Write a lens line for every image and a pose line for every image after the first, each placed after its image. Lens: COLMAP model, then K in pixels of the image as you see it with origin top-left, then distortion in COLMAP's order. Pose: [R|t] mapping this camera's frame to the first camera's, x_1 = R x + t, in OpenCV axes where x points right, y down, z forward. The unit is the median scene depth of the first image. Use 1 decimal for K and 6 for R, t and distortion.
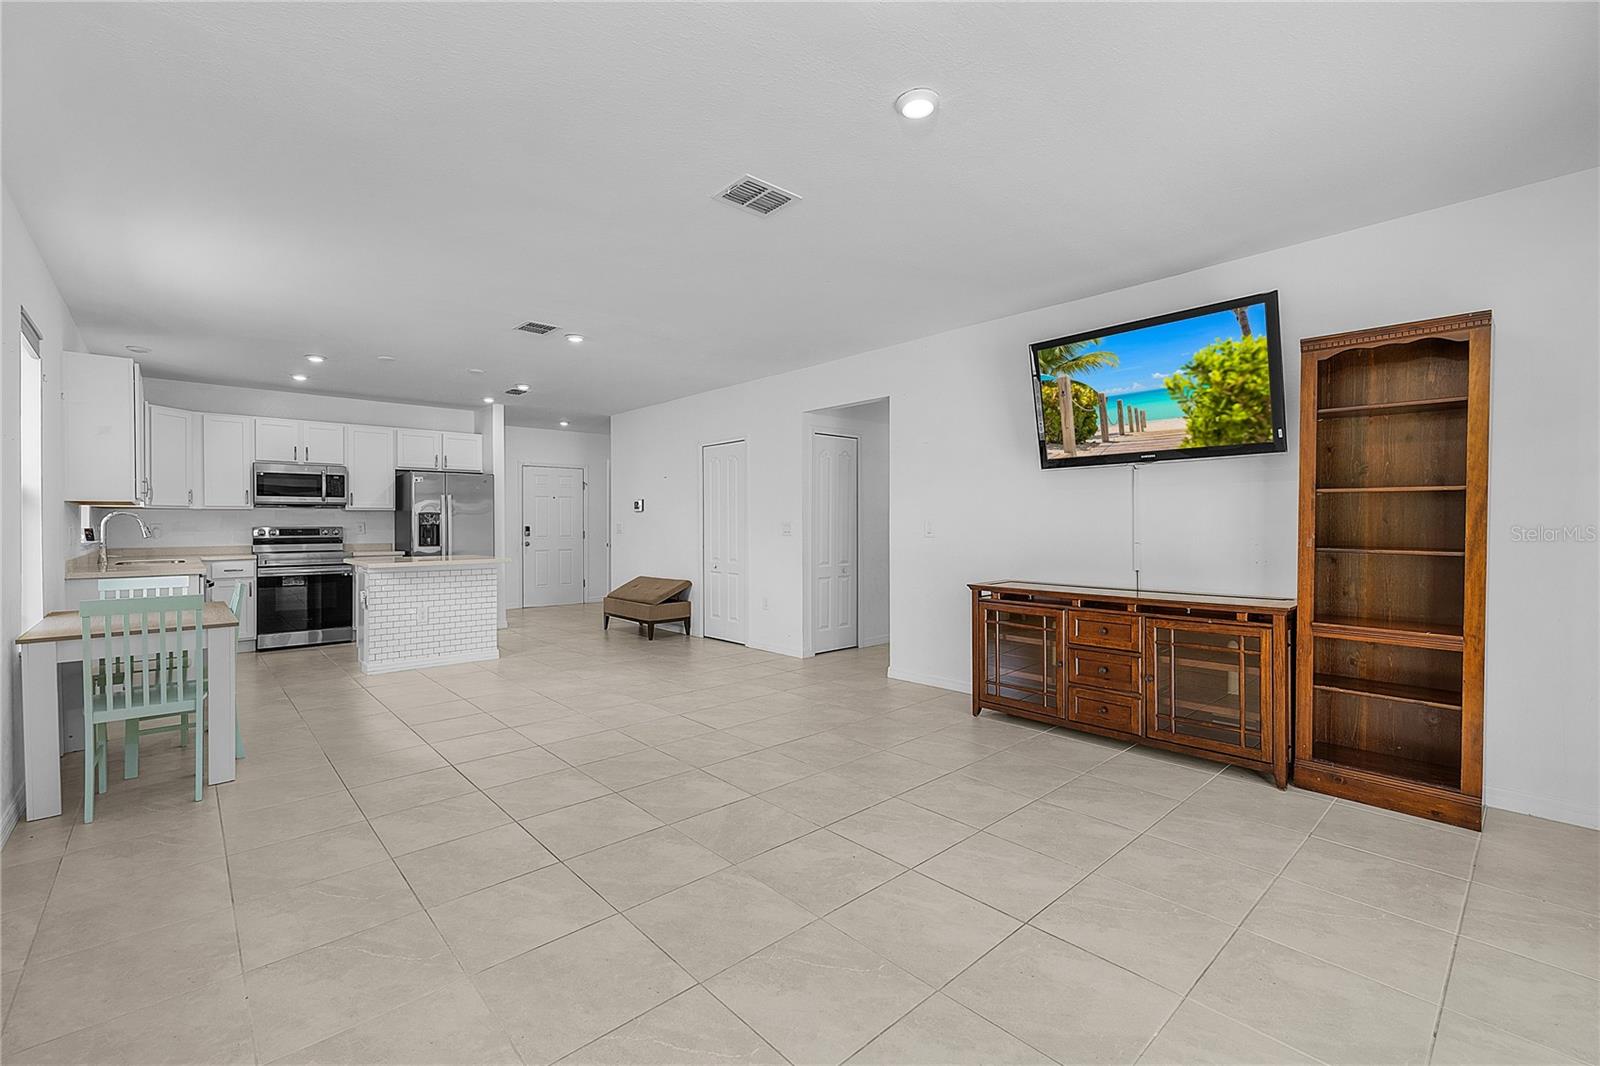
lens RADIAL K [[686.0, 0, 807.1], [0, 686.0, 530.0], [0, 0, 1]] dist [0.002168, 0.001771]
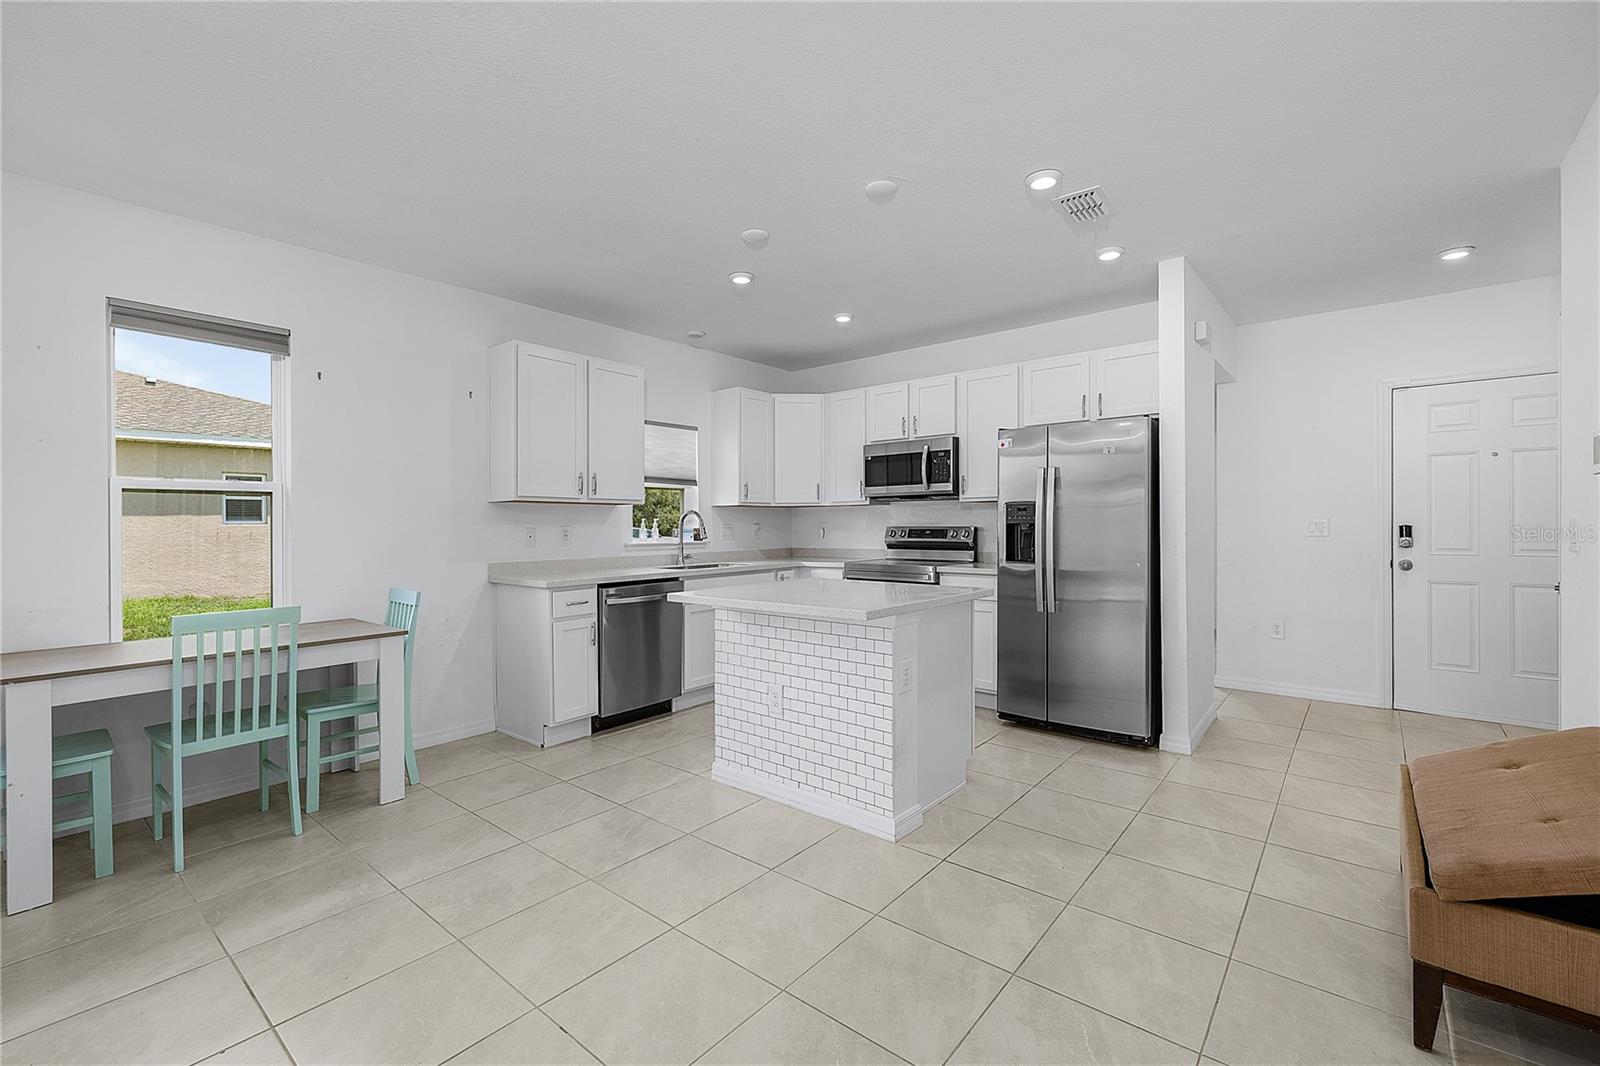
lens RADIAL K [[686.0, 0, 800.6], [0, 686.0, 526.1], [0, 0, 1]] dist [0.002168, 0.001771]
pose [[0.129509, 0.007368, -0.991551, -0.031857], [-0.002713, 0.999971, 0.007076, -0.009908], [0.991575, 0.001774, 0.129525, 0.789853]]
